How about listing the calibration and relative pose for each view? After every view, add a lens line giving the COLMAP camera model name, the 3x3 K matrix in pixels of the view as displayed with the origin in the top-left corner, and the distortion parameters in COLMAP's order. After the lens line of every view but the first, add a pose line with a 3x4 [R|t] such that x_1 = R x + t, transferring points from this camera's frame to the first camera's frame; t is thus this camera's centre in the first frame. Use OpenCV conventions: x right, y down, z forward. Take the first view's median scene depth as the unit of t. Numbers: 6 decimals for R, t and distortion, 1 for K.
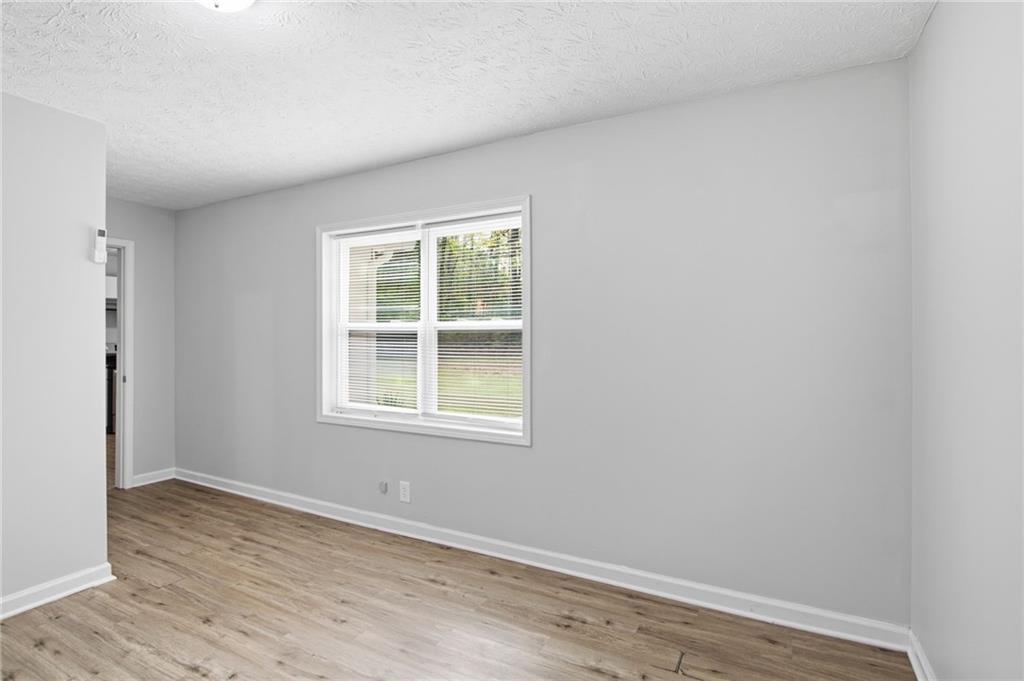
lens RADIAL K [[520.9, 0, 494.6], [0, 520.9, 330.6], [0, 0, 1]] dist [0.000370, 0.000221]
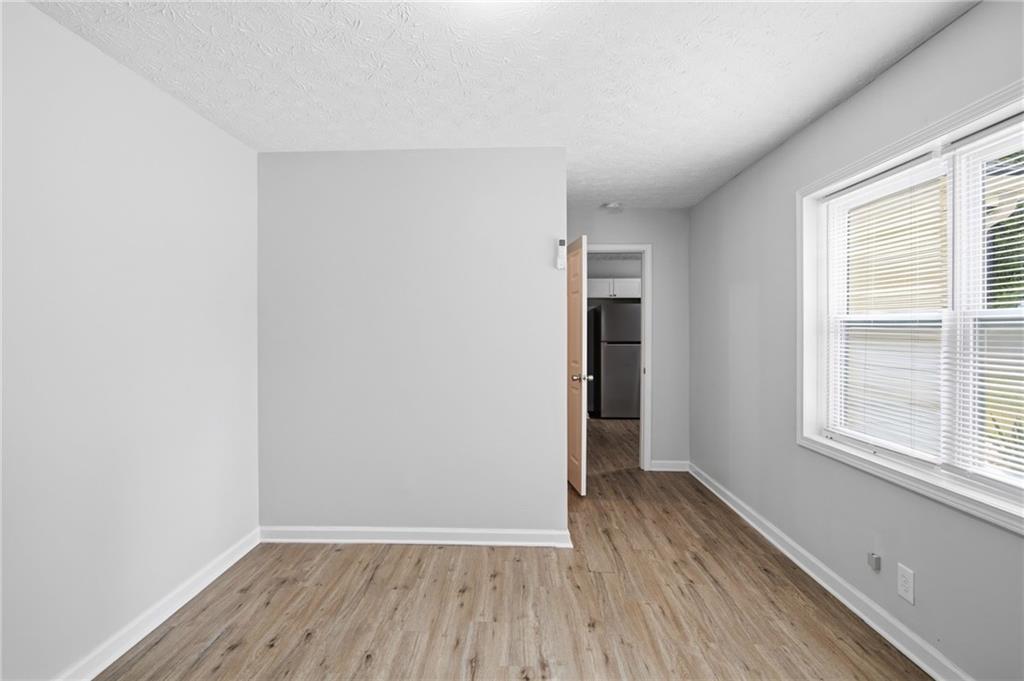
lens RADIAL K [[520.9, 0, 494.6], [0, 520.9, 330.6], [0, 0, 1]] dist [0.000370, 0.000221]
pose [[0.451336, 0.002846, -0.892349, 0.173579], [0.006110, 0.999962, 0.006279, -0.001176], [0.892333, -0.008286, 0.451302, 0.296557]]
